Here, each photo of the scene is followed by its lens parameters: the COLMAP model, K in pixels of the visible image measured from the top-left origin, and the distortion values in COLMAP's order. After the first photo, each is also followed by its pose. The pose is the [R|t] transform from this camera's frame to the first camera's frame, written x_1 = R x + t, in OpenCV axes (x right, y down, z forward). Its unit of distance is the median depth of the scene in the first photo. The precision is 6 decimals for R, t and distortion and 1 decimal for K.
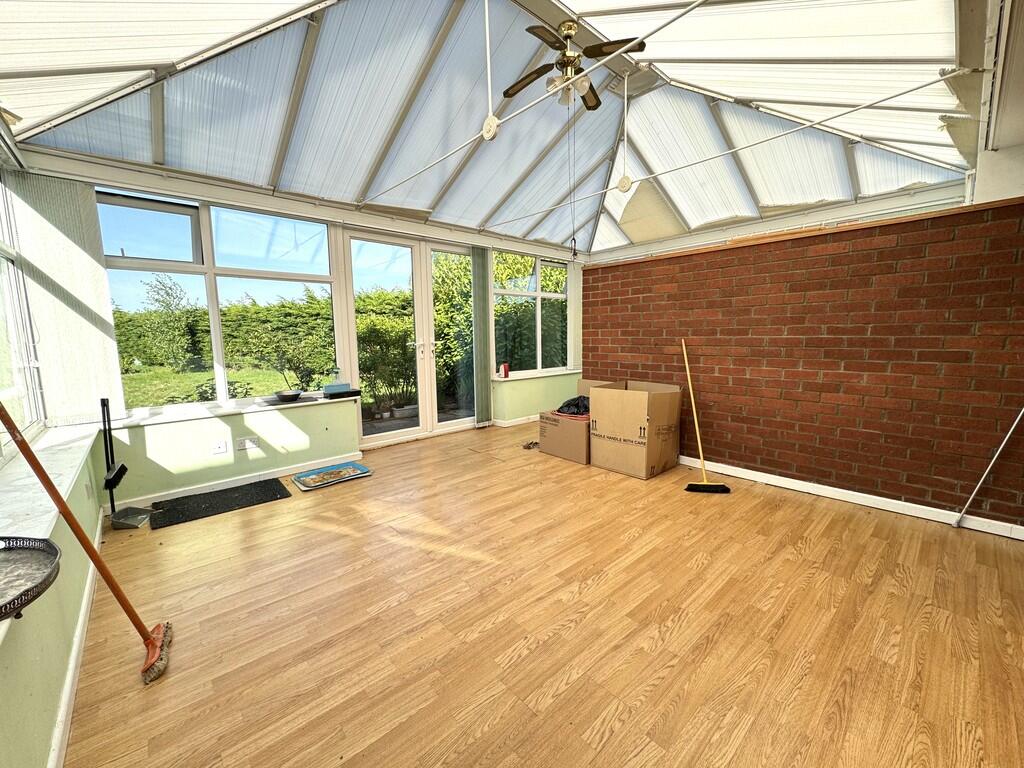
lens RADIAL K [[413.3, 0, 512.0], [0, 413.3, 384.0], [0, 0, 1]] dist [-0.002618, -0.000058]
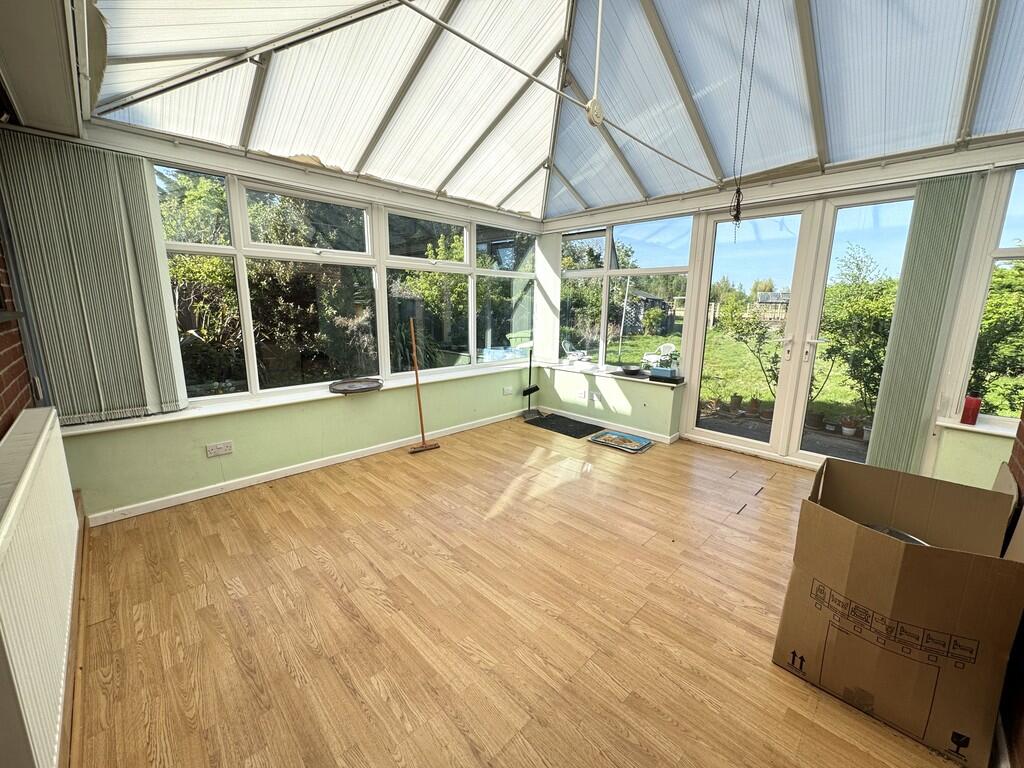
lens RADIAL K [[413.3, 0, 512.0], [0, 413.3, 384.0], [0, 0, 1]] dist [-0.002618, -0.000058]
pose [[0.036987, 0.207239, -0.977591, 0.804950], [-0.133161, 0.970558, 0.200710, -0.160740], [0.990404, 0.122753, 0.063494, 0.695176]]
